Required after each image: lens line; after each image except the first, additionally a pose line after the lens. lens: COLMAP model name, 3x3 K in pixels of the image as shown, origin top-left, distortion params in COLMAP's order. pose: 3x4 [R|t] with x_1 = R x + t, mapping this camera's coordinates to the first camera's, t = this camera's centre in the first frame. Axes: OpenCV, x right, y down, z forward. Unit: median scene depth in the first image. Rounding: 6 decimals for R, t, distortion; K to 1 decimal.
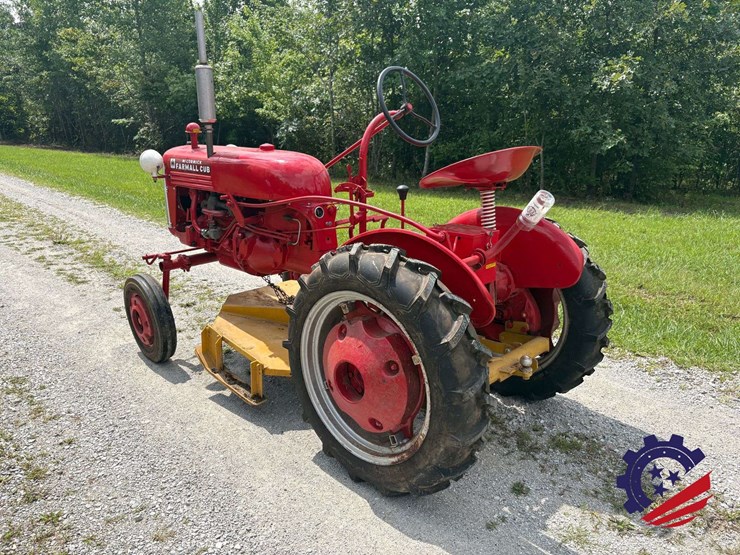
lens RADIAL K [[567.9, 0, 370.7], [0, 567.9, 277.4], [0, 0, 1]] dist [0.040230, -0.050824]
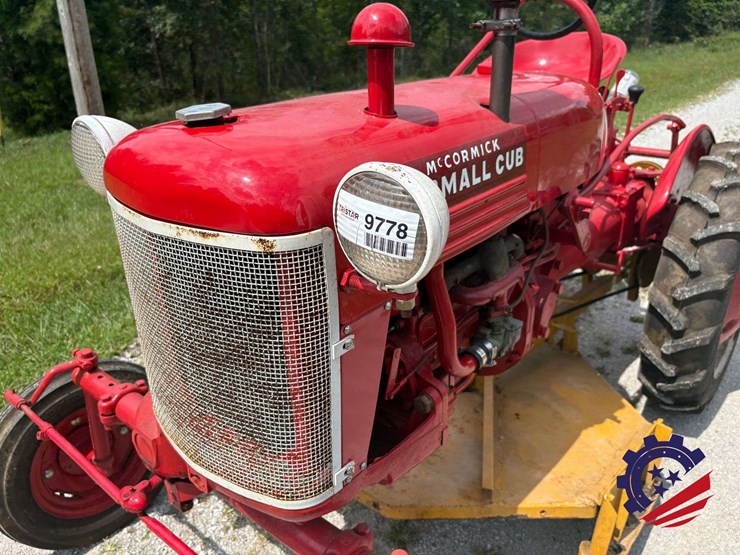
lens RADIAL K [[567.9, 0, 364.7], [0, 567.9, 281.1], [0, 0, 1]] dist [0.040230, -0.050824]
pose [[-0.060838, -0.404253, 0.912622, -0.591870], [0.297976, 0.865267, 0.403141, -0.279985], [-0.952633, 0.296466, 0.067817, 1.069412]]
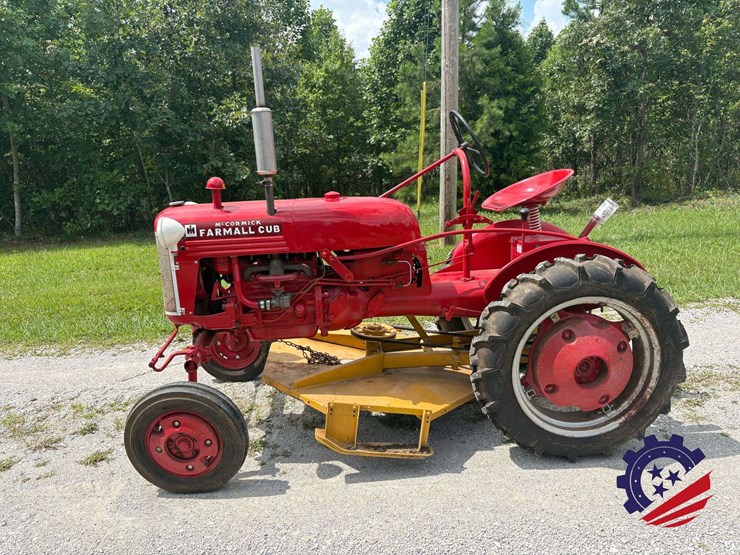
lens RADIAL K [[567.9, 0, 371.7], [0, 567.9, 278.0], [0, 0, 1]] dist [0.040230, -0.050824]
pose [[0.674361, -0.203908, 0.709689, -0.797522], [0.243115, 0.968841, 0.047354, -0.122136], [-0.697231, 0.140602, 0.702922, 0.311632]]
